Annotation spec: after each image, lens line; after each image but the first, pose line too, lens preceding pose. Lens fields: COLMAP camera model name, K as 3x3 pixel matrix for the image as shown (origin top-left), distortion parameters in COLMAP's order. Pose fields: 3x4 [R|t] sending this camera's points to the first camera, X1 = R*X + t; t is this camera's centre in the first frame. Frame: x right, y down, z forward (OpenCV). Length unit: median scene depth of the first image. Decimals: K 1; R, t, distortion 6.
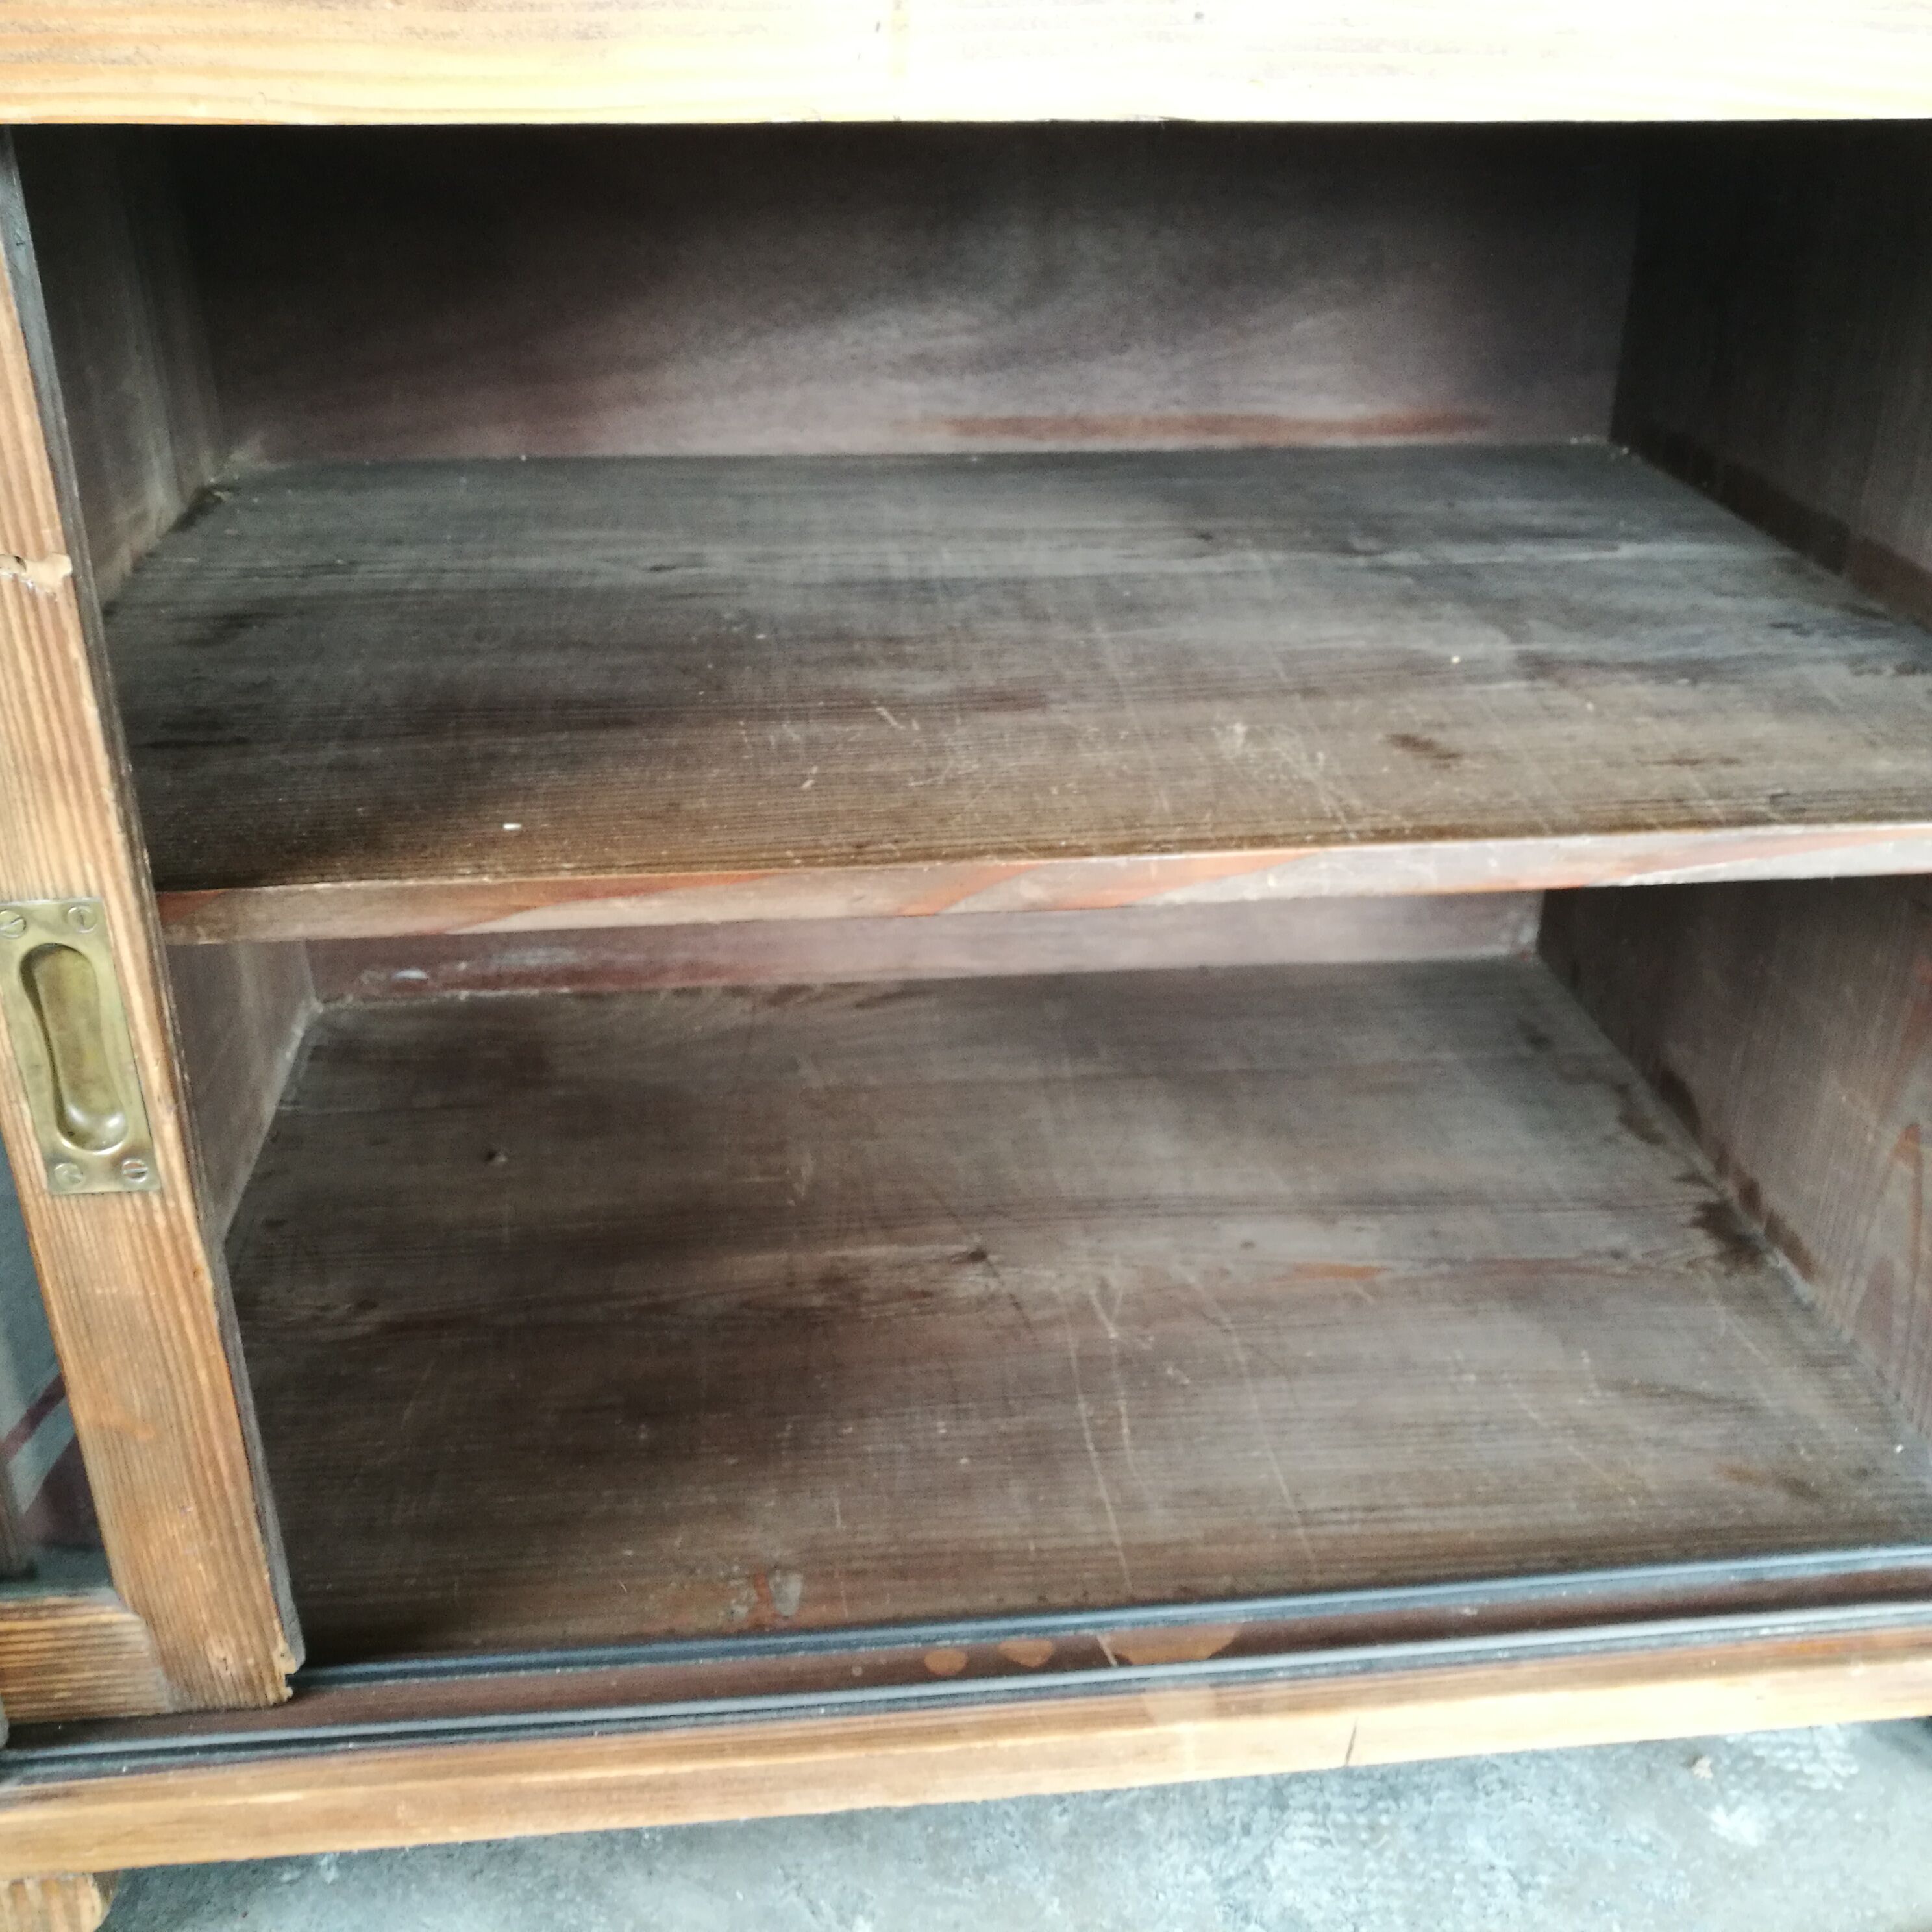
lens RADIAL K [[2004.3, 0, 974.0], [0, 2004.3, 970.4], [0, 0, 1]] dist [-0.012247, 0.000000]
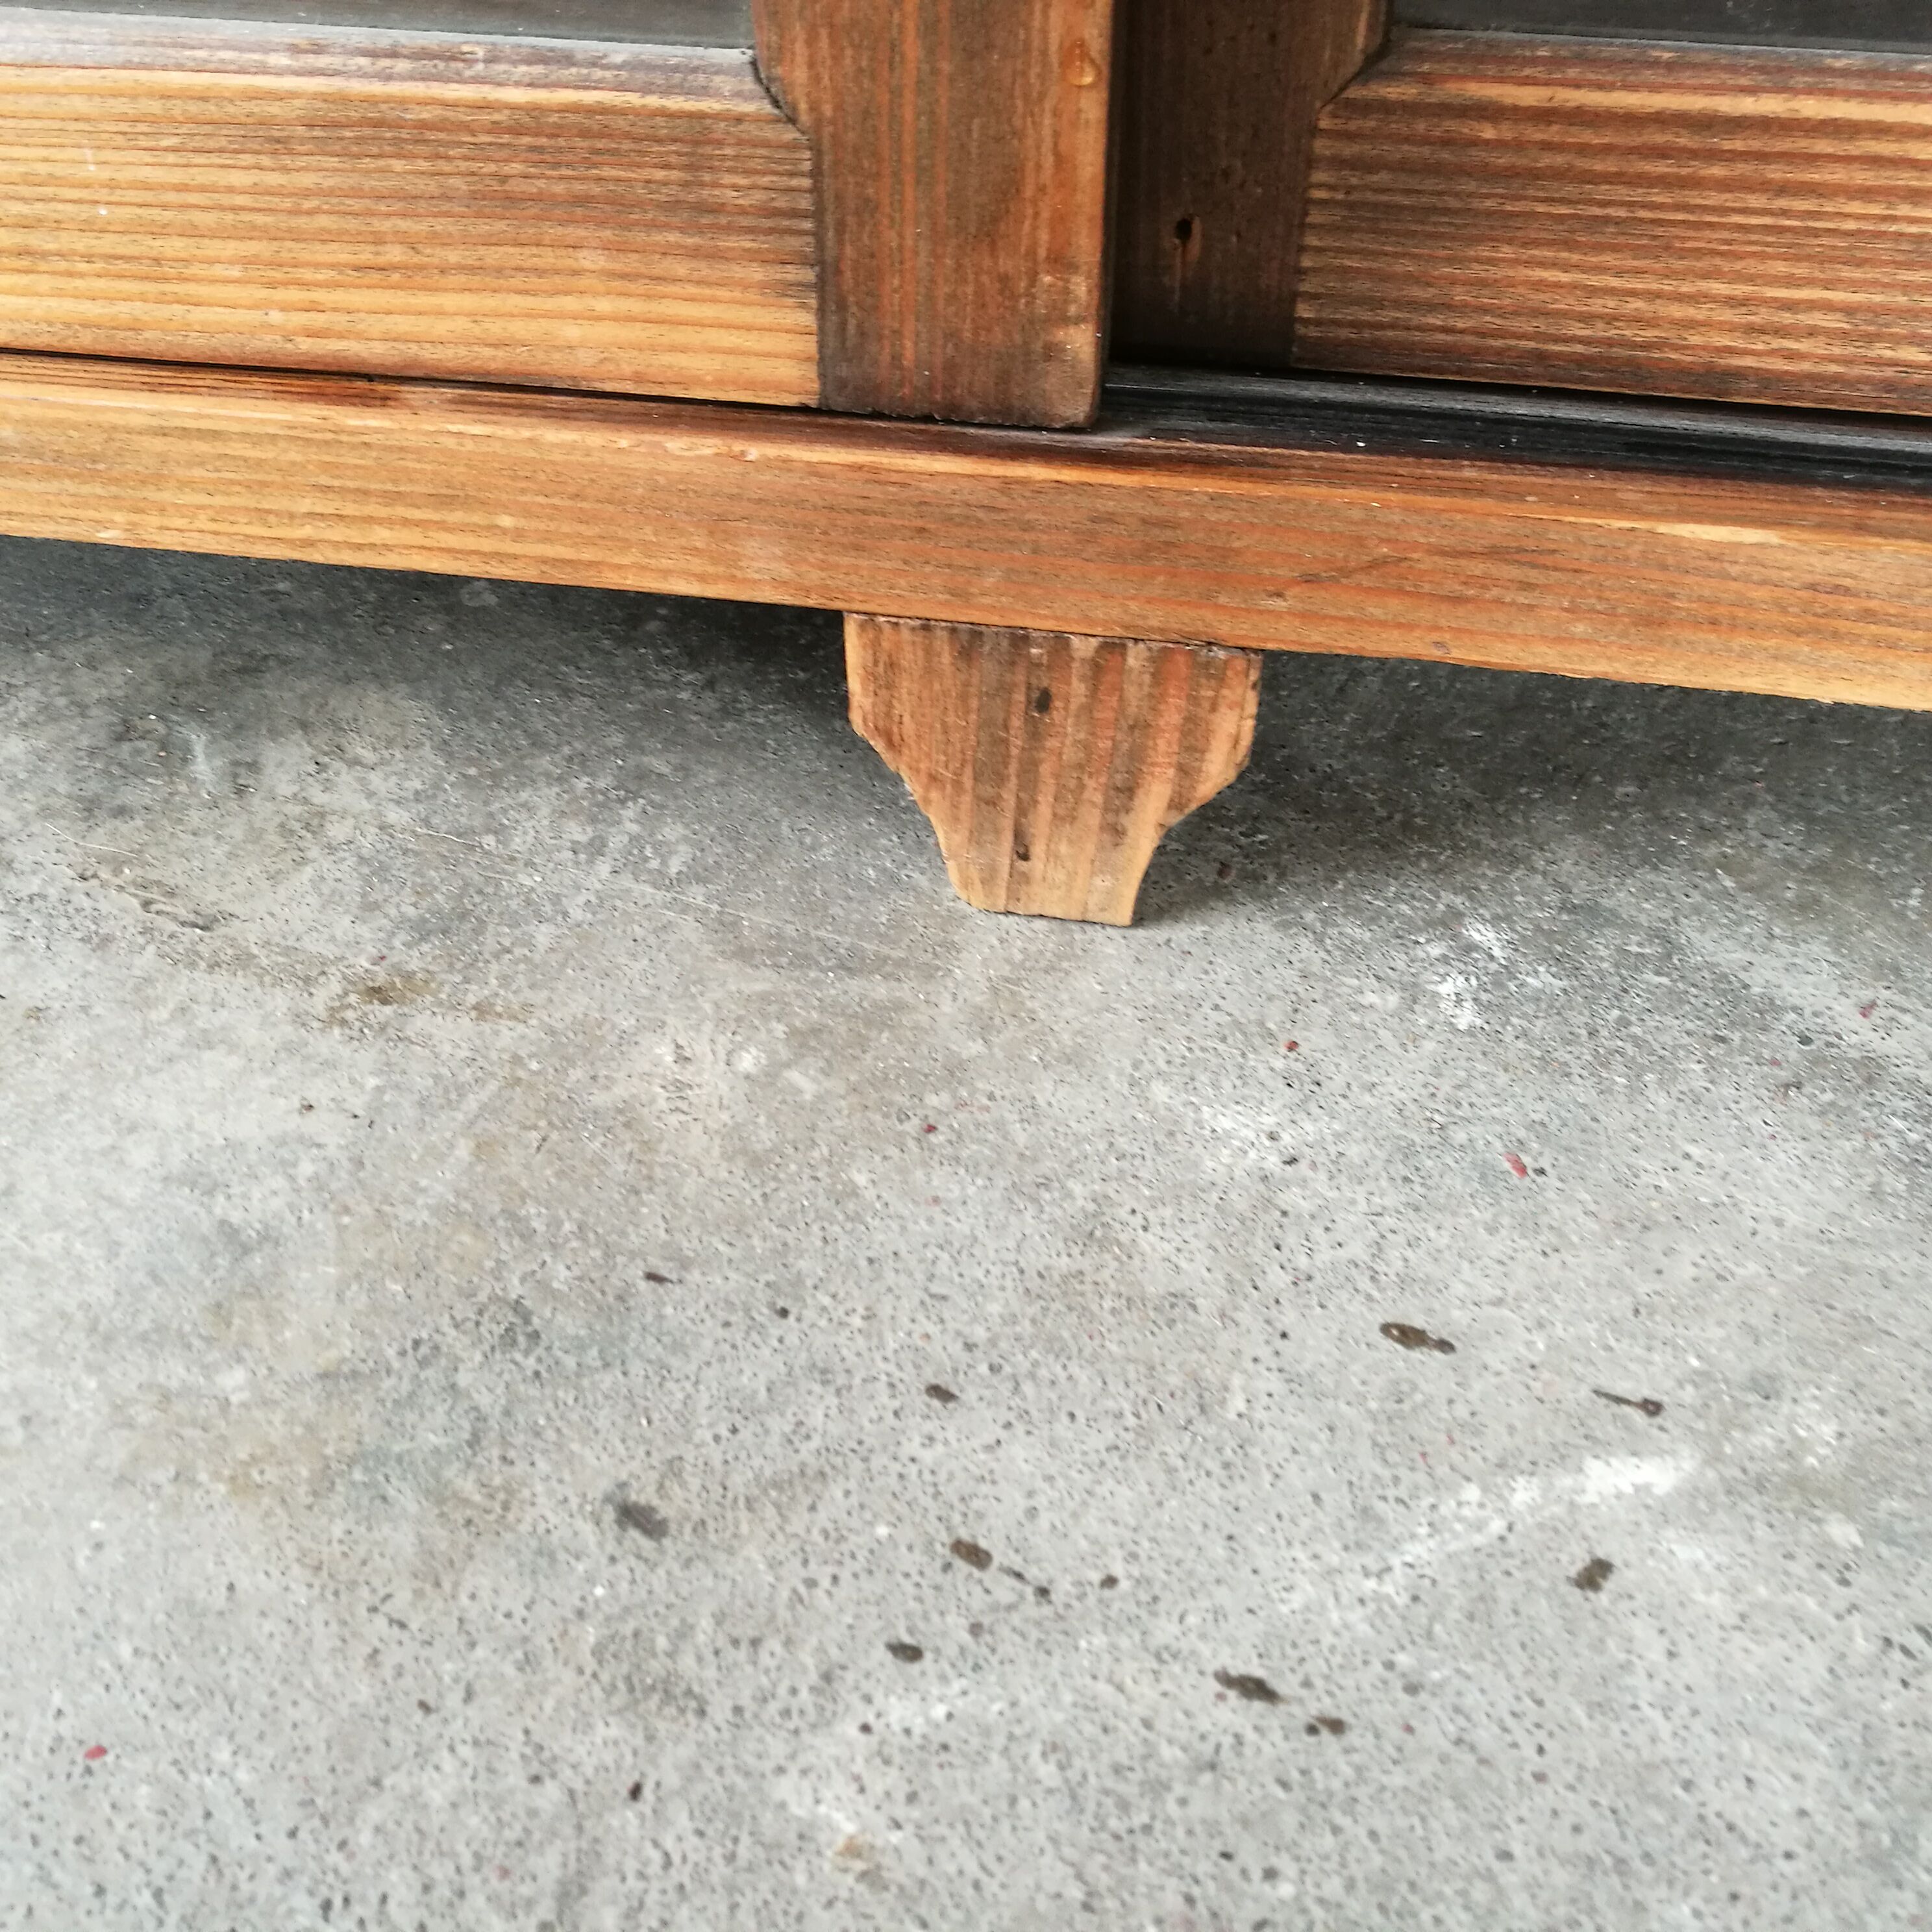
lens RADIAL K [[2004.3, 0, 968.6], [0, 2004.3, 954.2], [0, 0, 1]] dist [-0.012247, 0.000000]
pose [[0.965174, 0.172621, -0.196571, -0.403892], [-0.118283, 0.958162, 0.260641, 0.405305], [0.233339, -0.228313, 0.945212, 0.517503]]
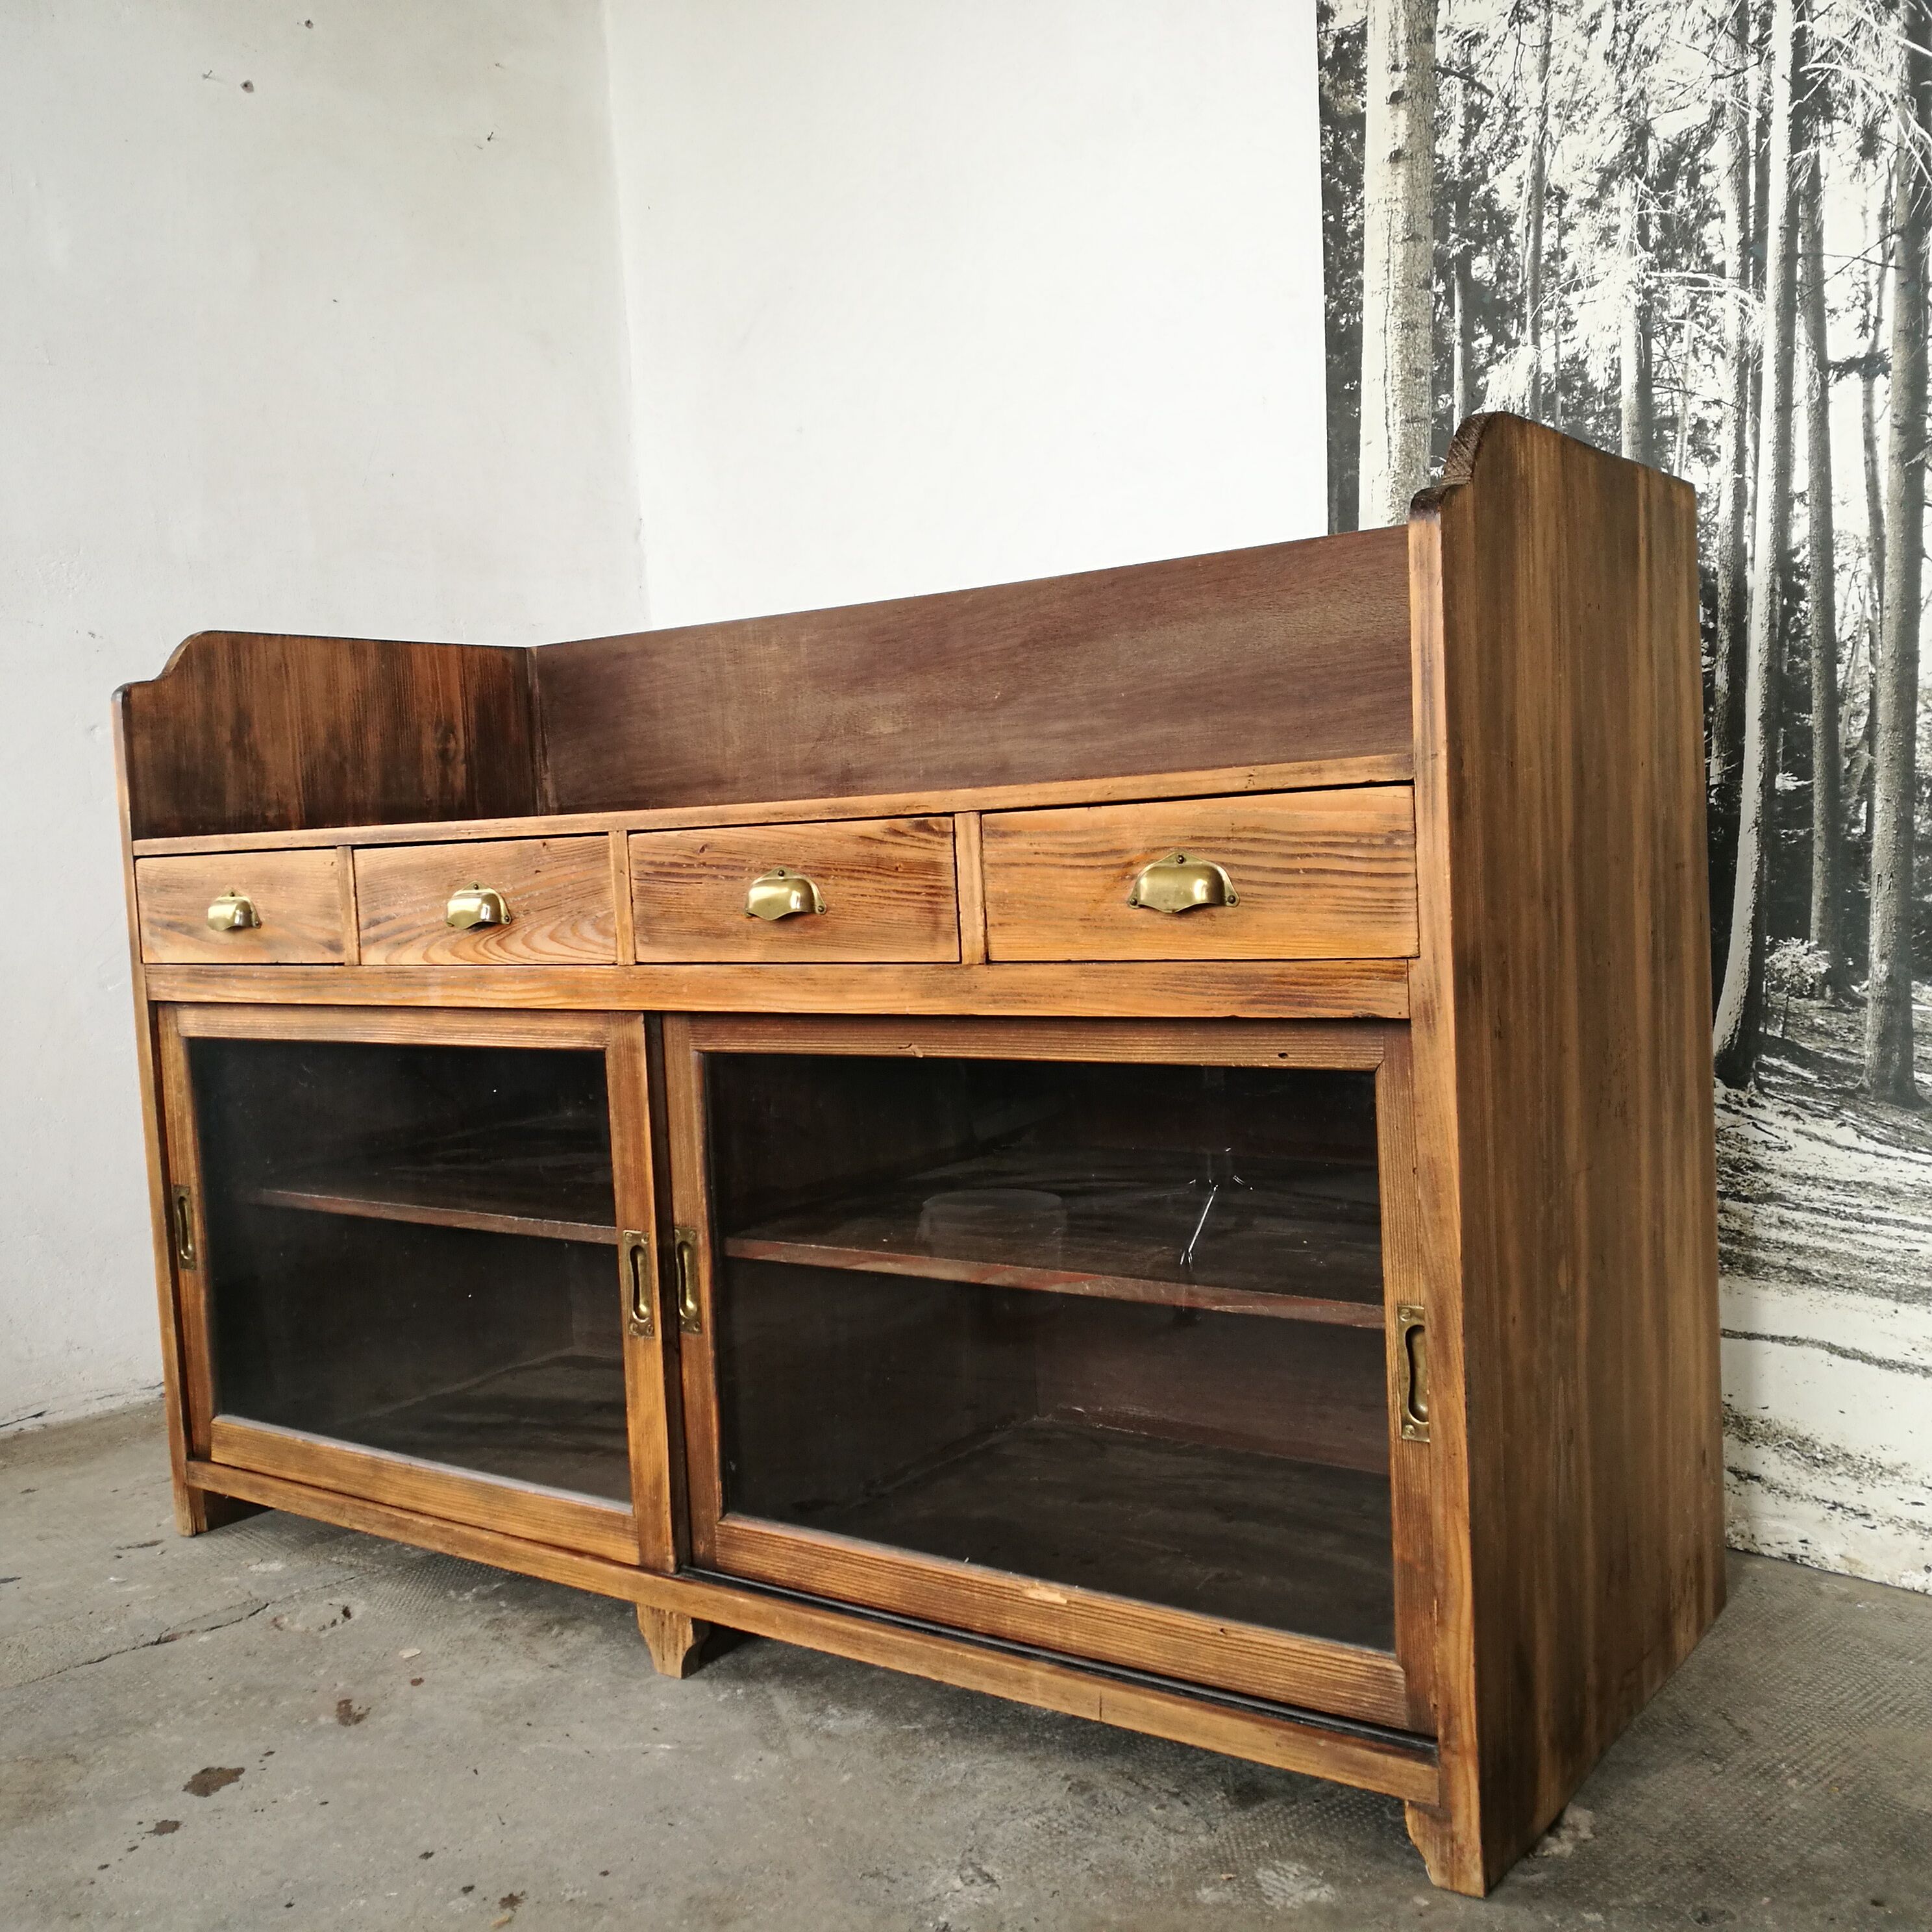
lens RADIAL K [[2004.3, 0, 944.5], [0, 2004.3, 982.9], [0, 0, 1]] dist [-0.012247, 0.000000]
pose [[0.738275, 0.004955, -0.674482, 1.591738], [-0.259218, 0.925263, -0.276938, 0.321702], [0.622701, 0.379294, 0.684383, -0.924735]]
